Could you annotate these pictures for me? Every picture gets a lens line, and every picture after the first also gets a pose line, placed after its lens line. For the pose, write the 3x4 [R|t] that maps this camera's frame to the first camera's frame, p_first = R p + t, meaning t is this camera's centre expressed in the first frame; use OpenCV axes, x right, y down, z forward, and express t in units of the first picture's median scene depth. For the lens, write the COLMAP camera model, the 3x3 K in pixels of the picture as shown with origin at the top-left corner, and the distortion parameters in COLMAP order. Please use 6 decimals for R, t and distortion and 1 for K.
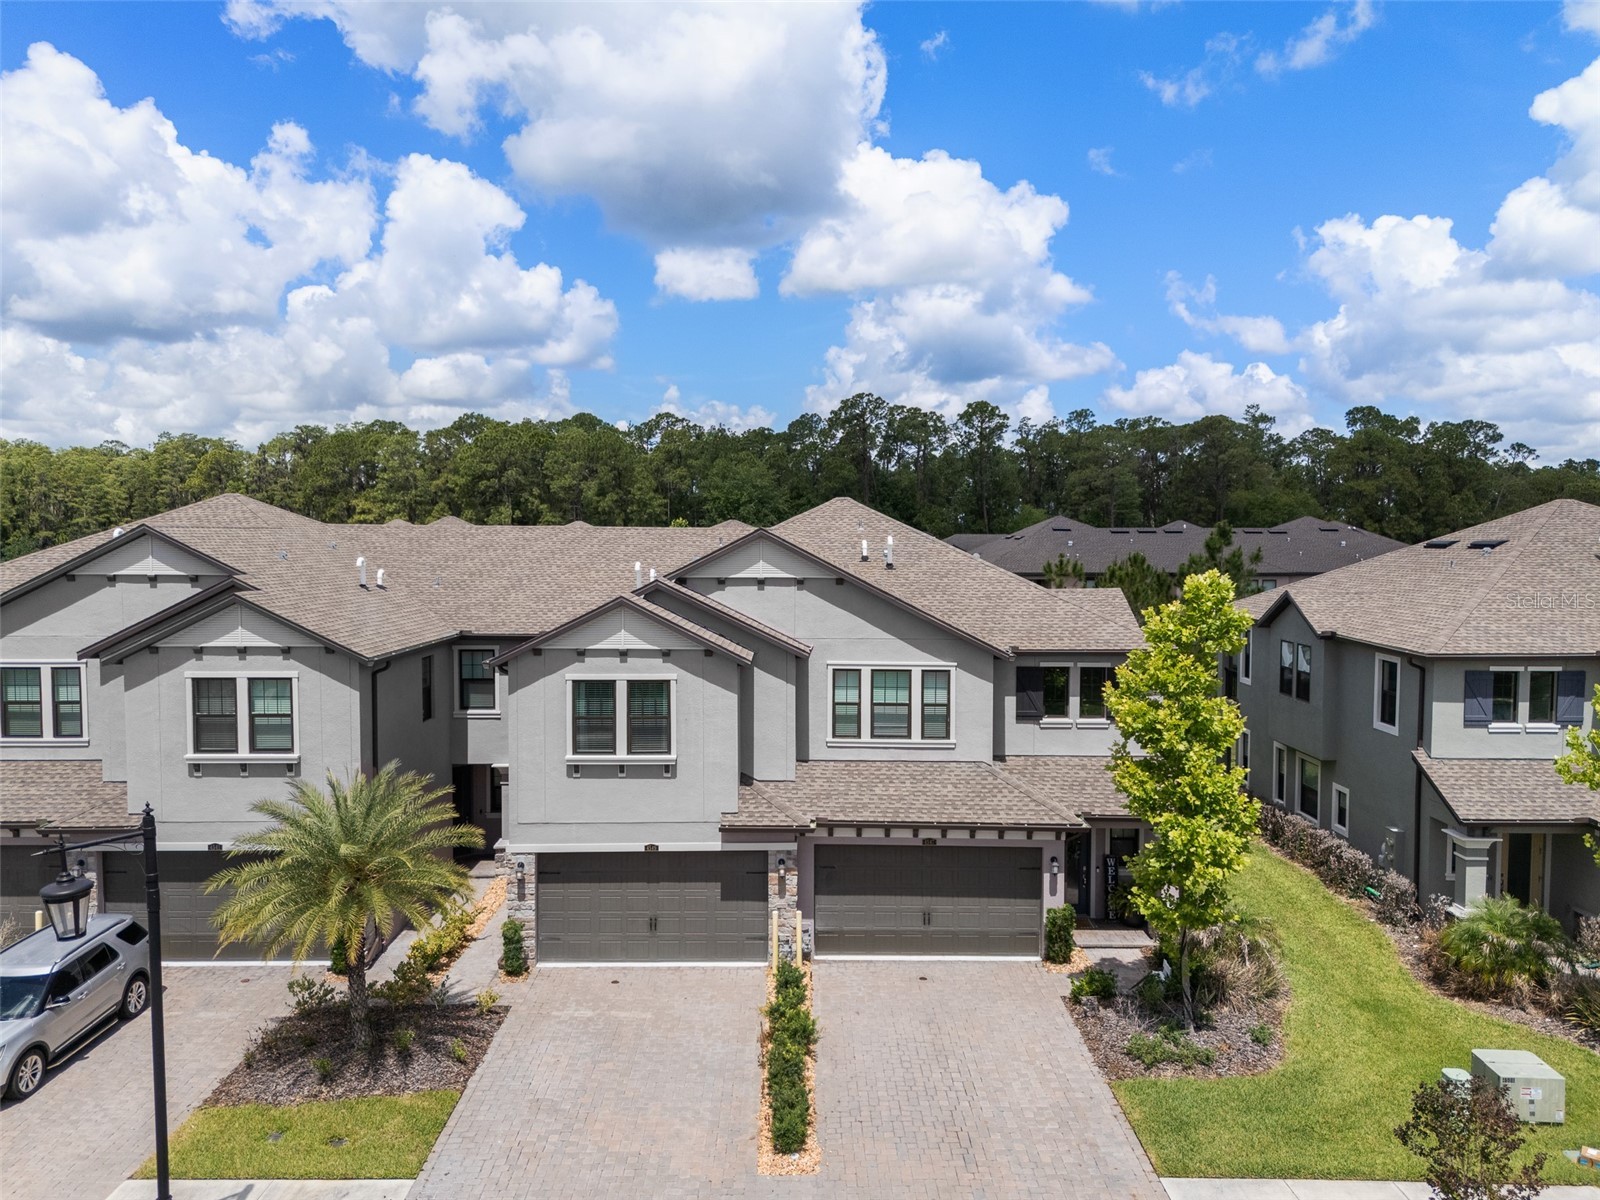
lens RADIAL K [[1183.1, 0, 813.6], [0, 1183.1, 601.5], [0, 0, 1]] dist [0.087367, -0.102532]
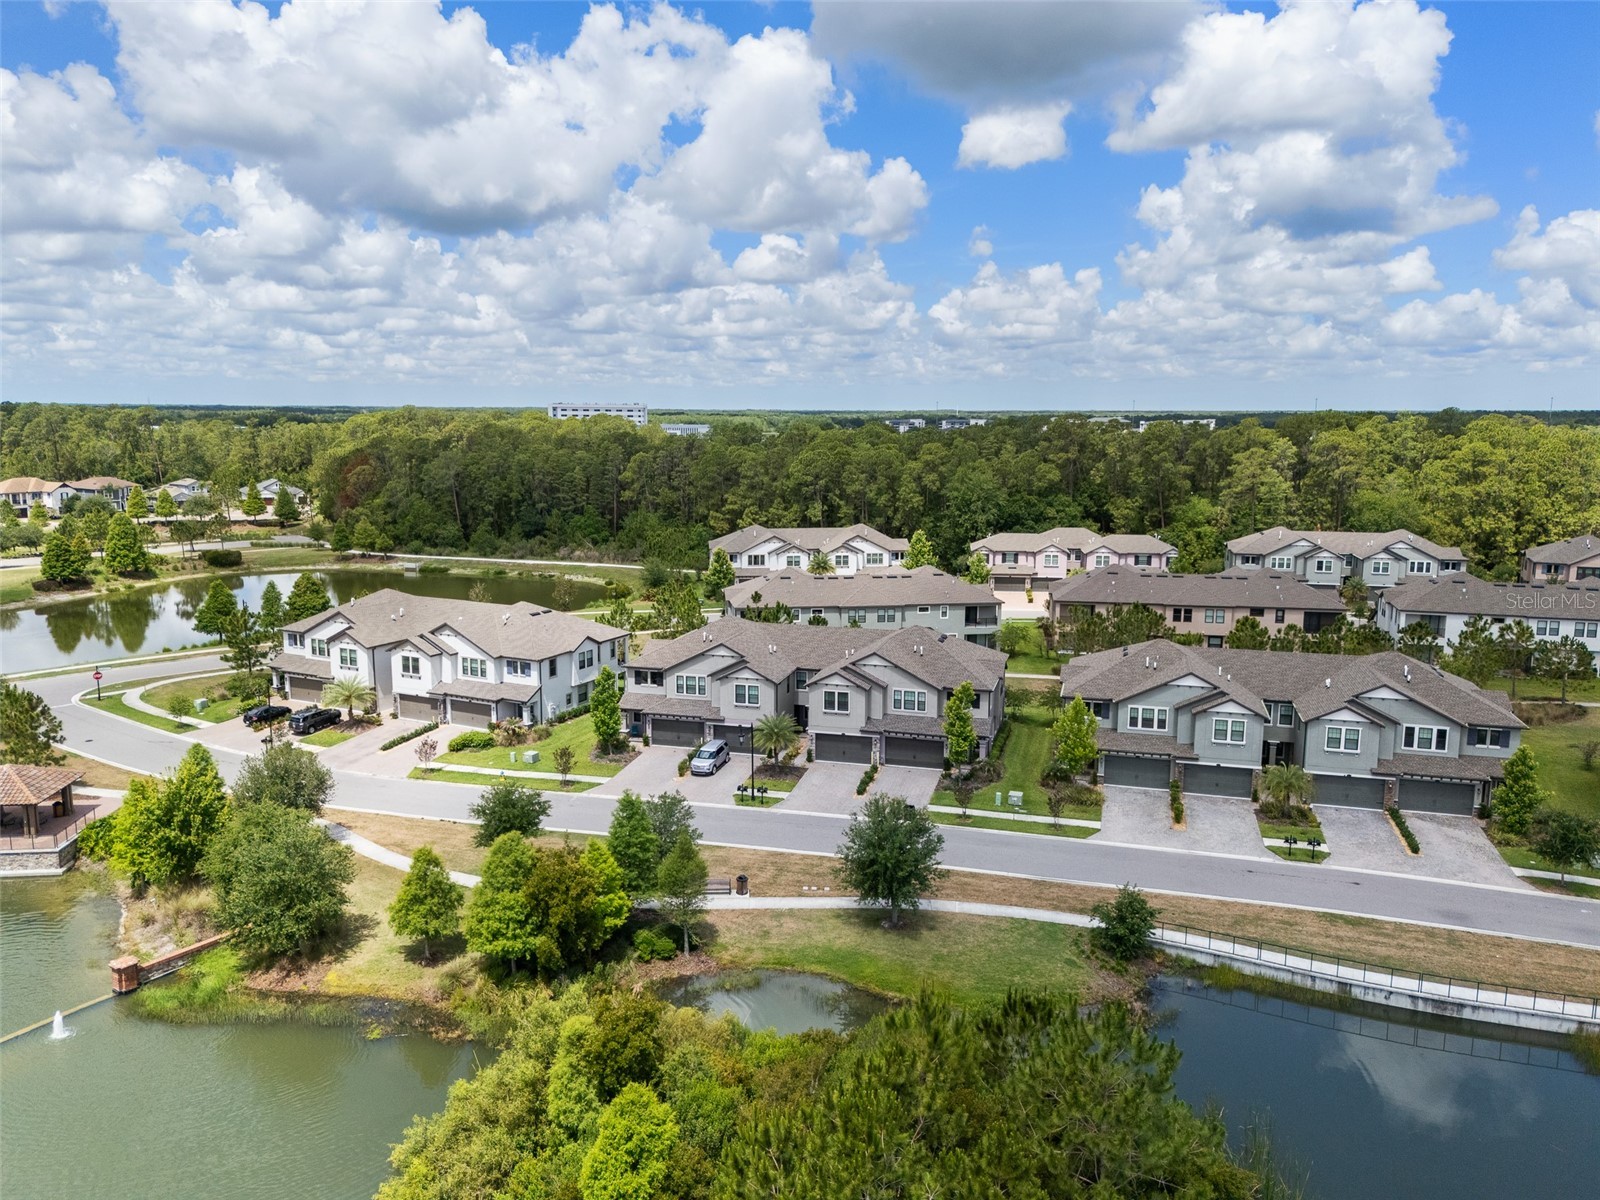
lens RADIAL K [[1172.6, 0, 800.0], [0, 1172.6, 600.0], [0, 0, 1]] dist [0.072472, -0.063833]
pose [[0.962962, 0.042098, -0.266331, 0.732957], [-0.015057, 0.994591, 0.102770, -0.624471], [0.269217, -0.094954, 0.958387, -2.692575]]
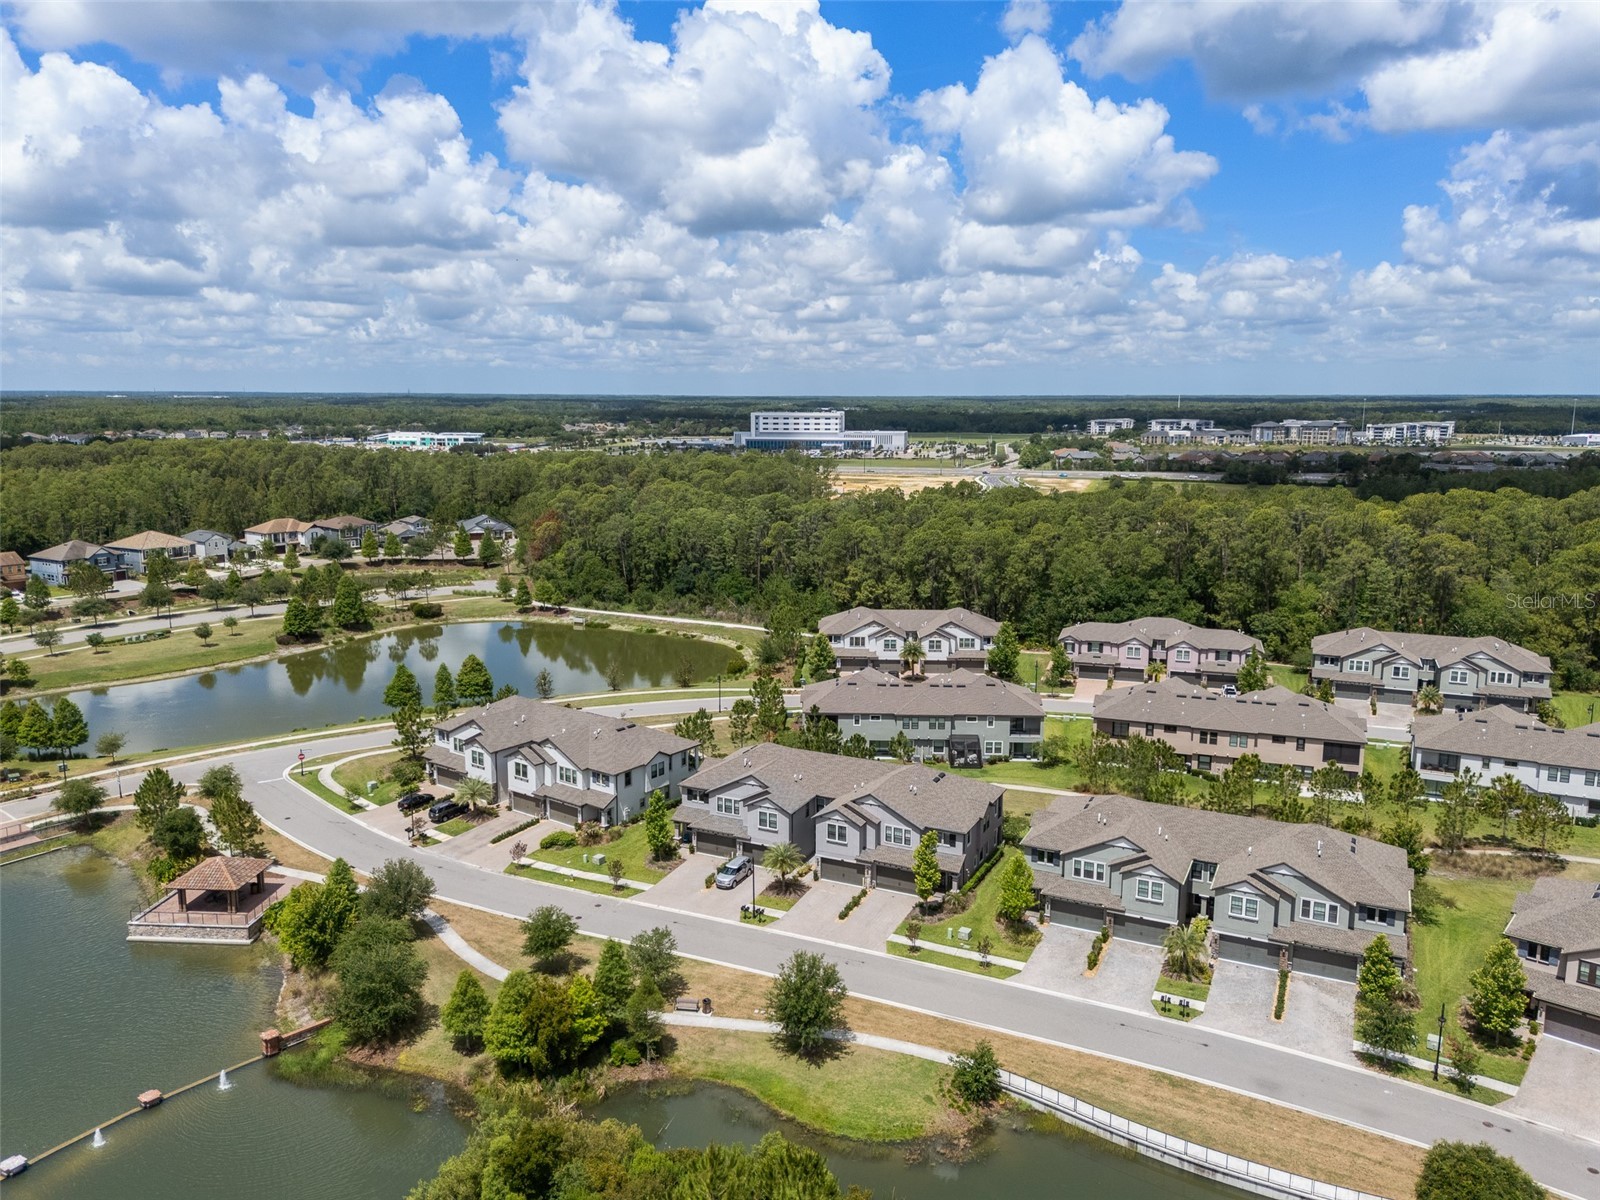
lens RADIAL K [[1172.6, 0, 800.0], [0, 1172.6, 600.0], [0, 0, 1]] dist [0.072472, -0.063833]
pose [[0.898927, 0.071533, -0.432219, 1.658896], [-0.022447, 0.992804, 0.117625, -1.365274], [0.437523, -0.096034, 0.894065, -3.162984]]
